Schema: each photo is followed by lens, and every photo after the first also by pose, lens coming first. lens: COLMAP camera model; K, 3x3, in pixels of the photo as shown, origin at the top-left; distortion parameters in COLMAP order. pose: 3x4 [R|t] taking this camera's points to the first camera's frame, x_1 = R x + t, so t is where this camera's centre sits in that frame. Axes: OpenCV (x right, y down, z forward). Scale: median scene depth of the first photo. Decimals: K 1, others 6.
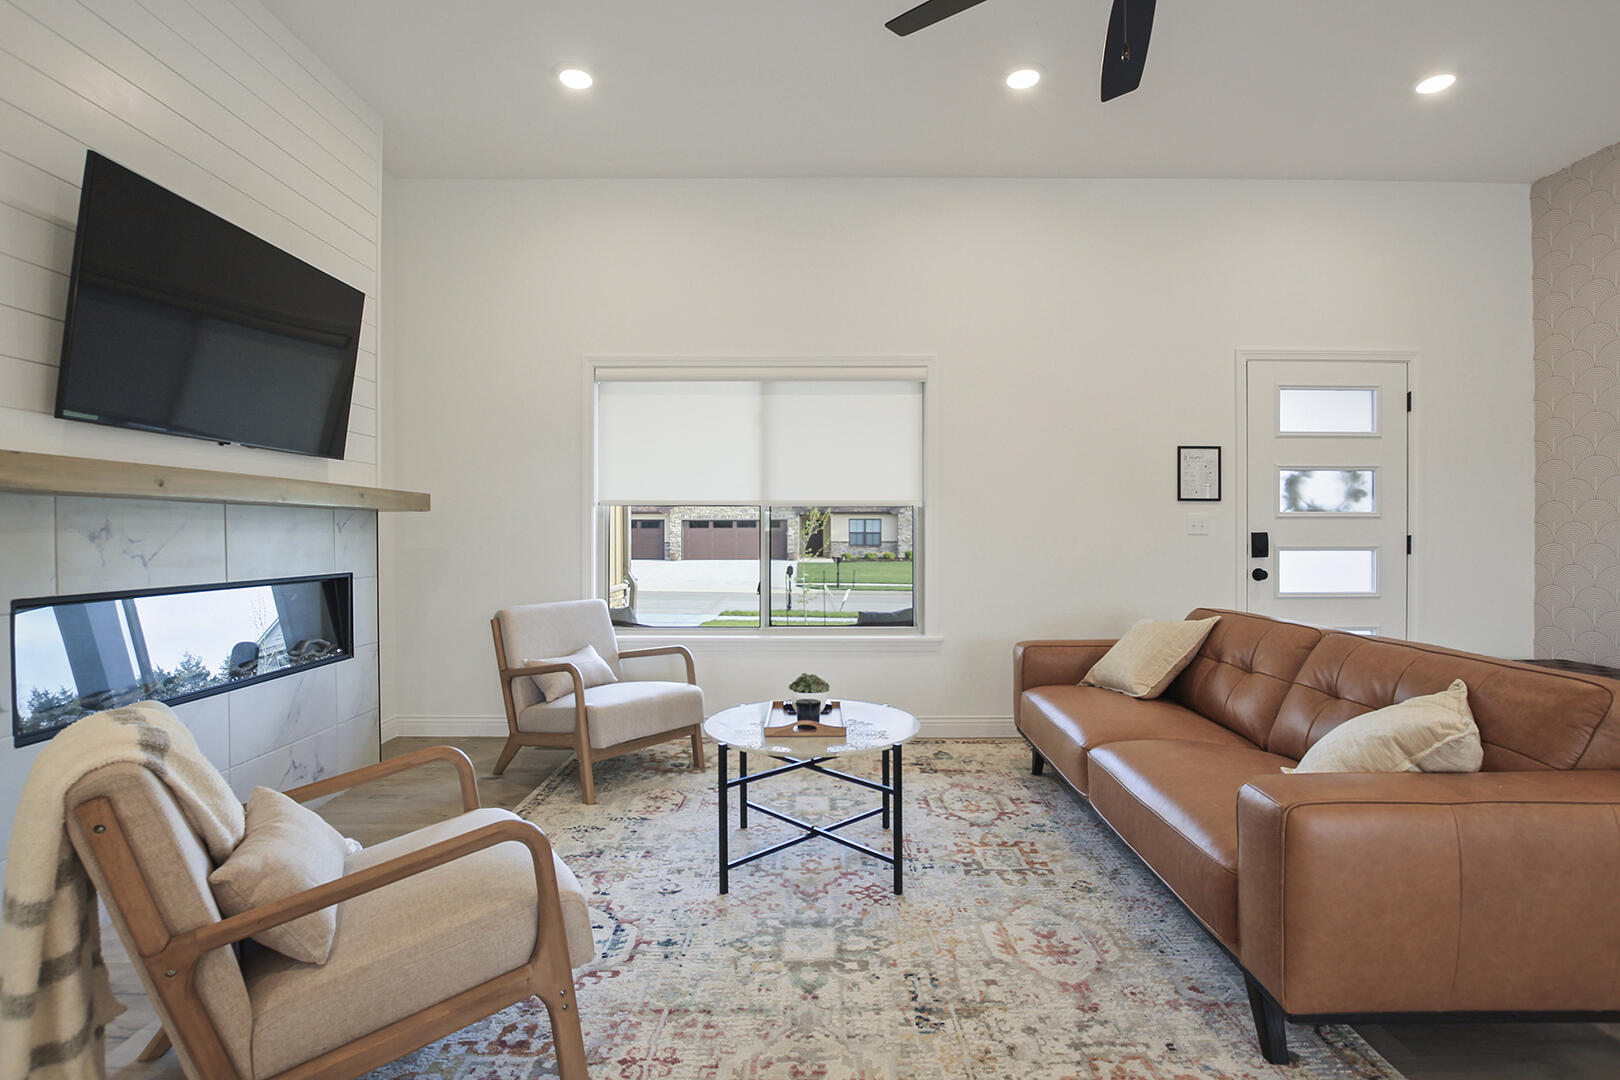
lens RADIAL K [[762.5, 0, 809.6], [0, 762.5, 544.8], [0, 0, 1]] dist [-0.031297, 0.001892]
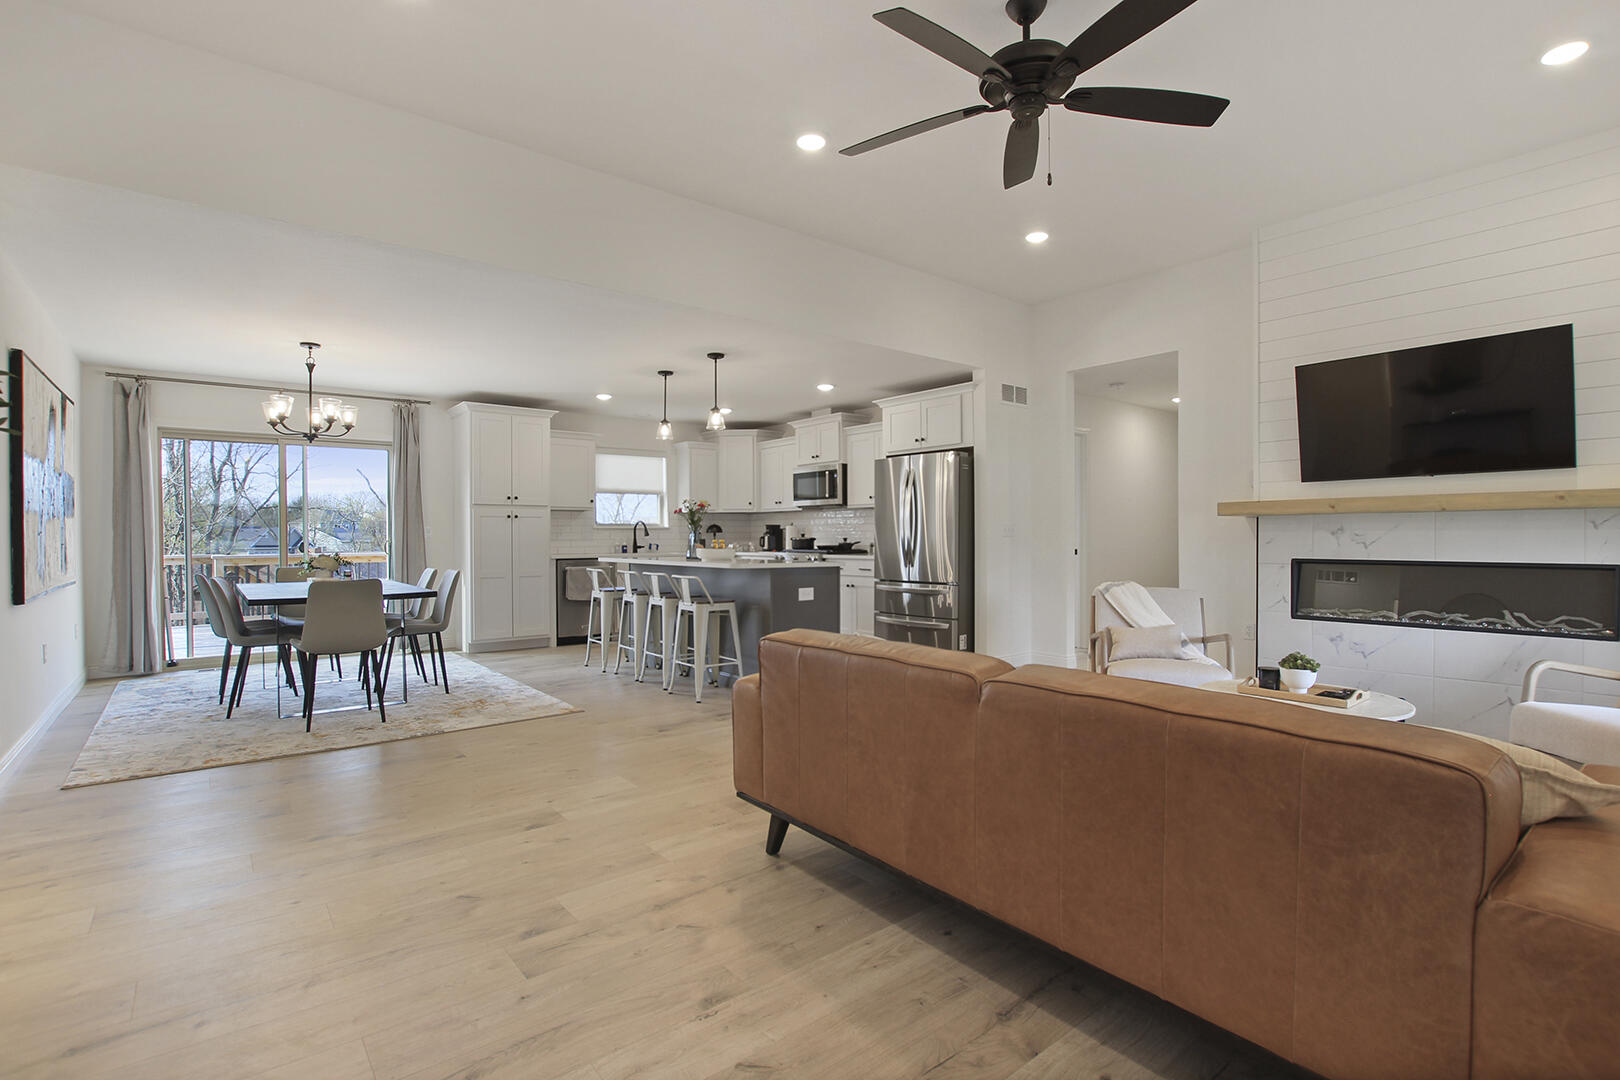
lens RADIAL K [[762.5, 0, 809.6], [0, 762.5, 544.8], [0, 0, 1]] dist [-0.031297, 0.001892]
pose [[-0.775171, 0.013645, -0.631604, 0.856074], [-0.001628, 0.999720, 0.023596, -0.013602], [0.631750, 0.019319, -0.774932, 0.934256]]
